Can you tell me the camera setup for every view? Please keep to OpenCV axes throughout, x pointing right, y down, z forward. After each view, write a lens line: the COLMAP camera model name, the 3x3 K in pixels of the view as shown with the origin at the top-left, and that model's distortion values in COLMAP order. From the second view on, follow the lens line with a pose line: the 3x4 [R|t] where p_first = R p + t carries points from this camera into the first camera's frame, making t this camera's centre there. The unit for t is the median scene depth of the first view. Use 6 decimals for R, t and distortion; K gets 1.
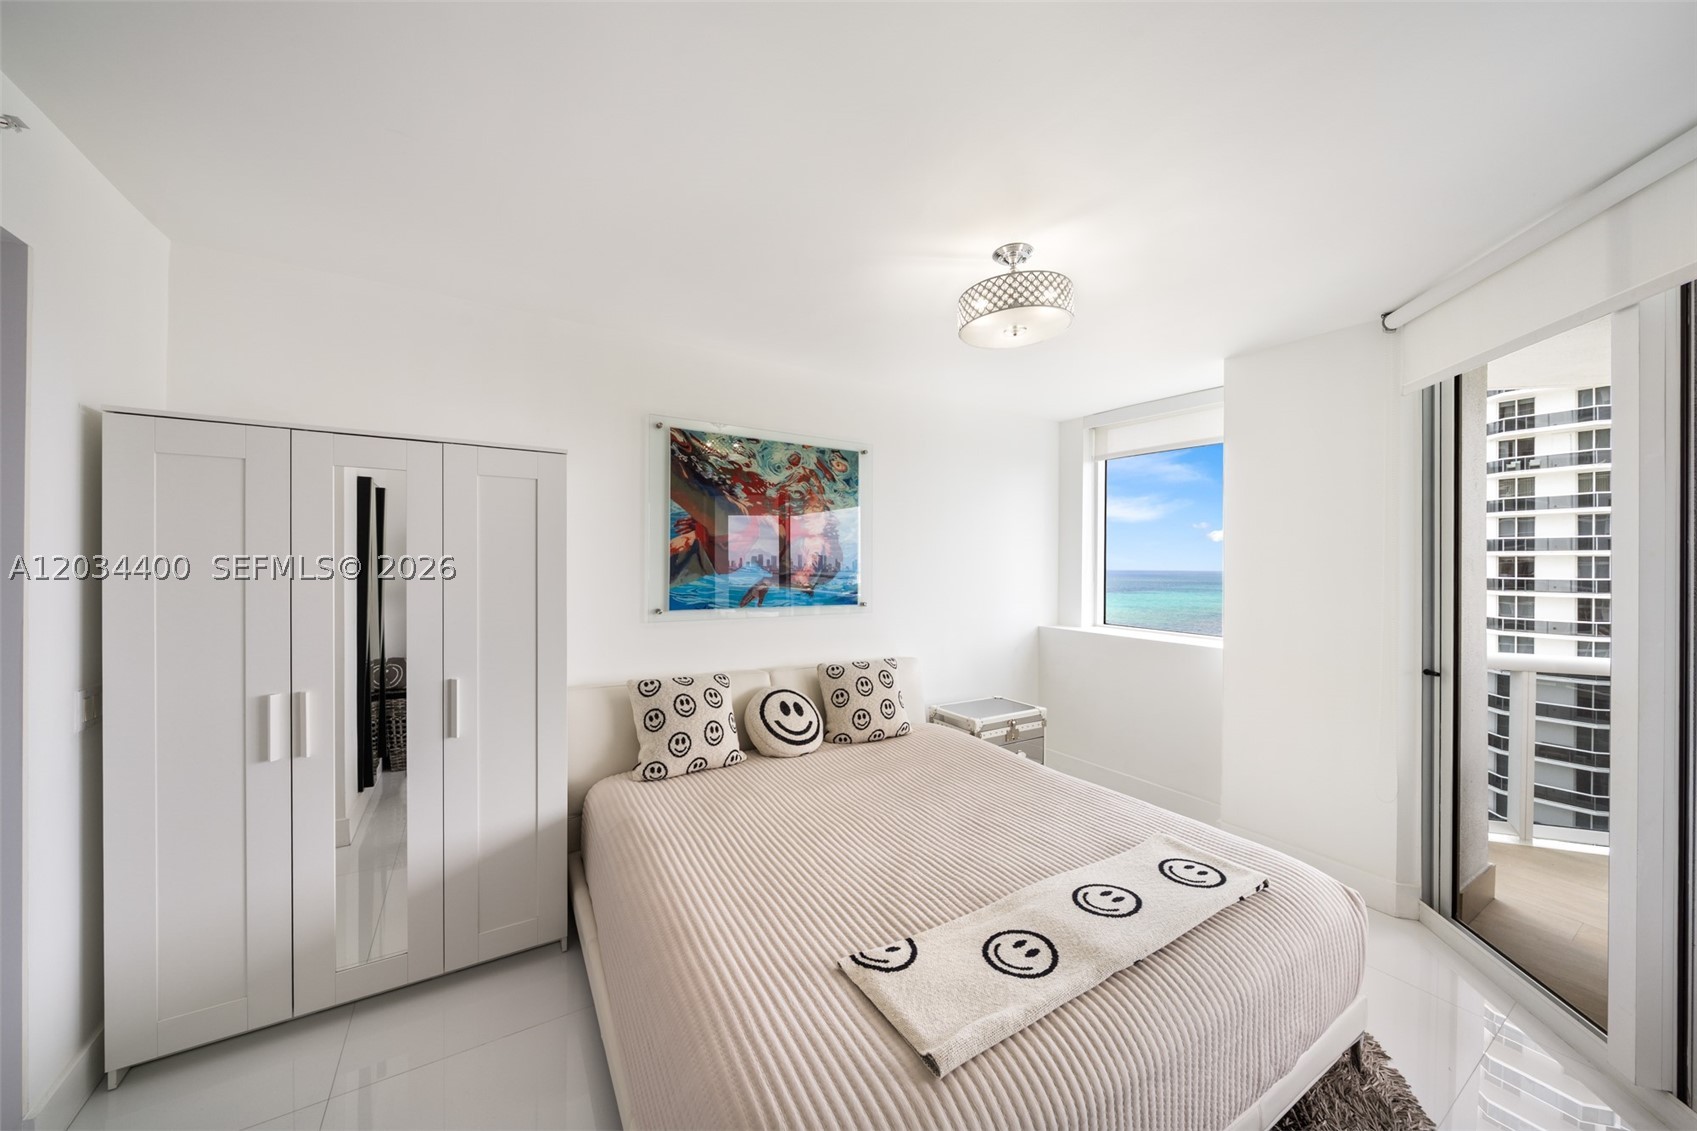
lens RADIAL K [[587.3, 0, 835.8], [0, 587.3, 562.3], [0, 0, 1]] dist [-0.001427, -0.000349]
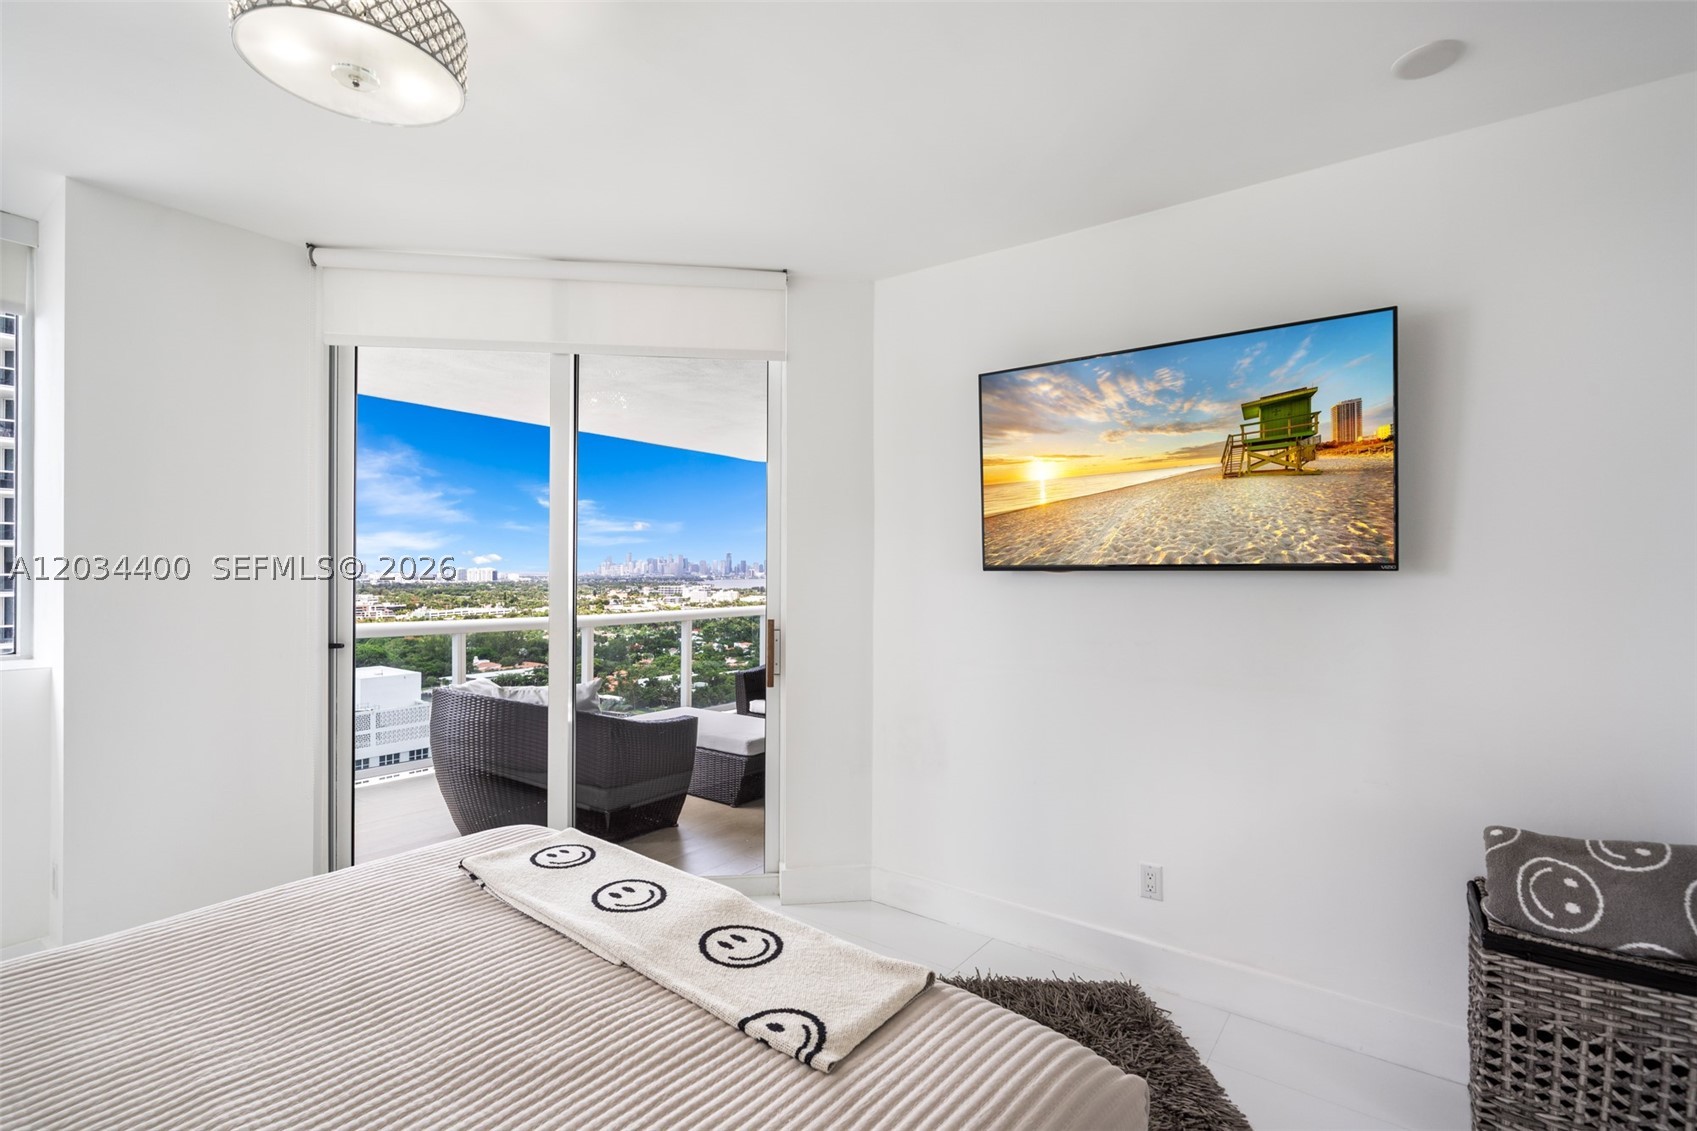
lens RADIAL K [[805.9, 0, 833.2], [0, 805.9, 569.6], [0, 0, 1]] dist [-0.003707, 0.003425]
pose [[-0.369480, -0.012714, 0.929152, -0.753279], [-0.002764, 0.999917, 0.012583, 0.079128], [-0.929235, 0.002081, -0.369484, 1.168887]]
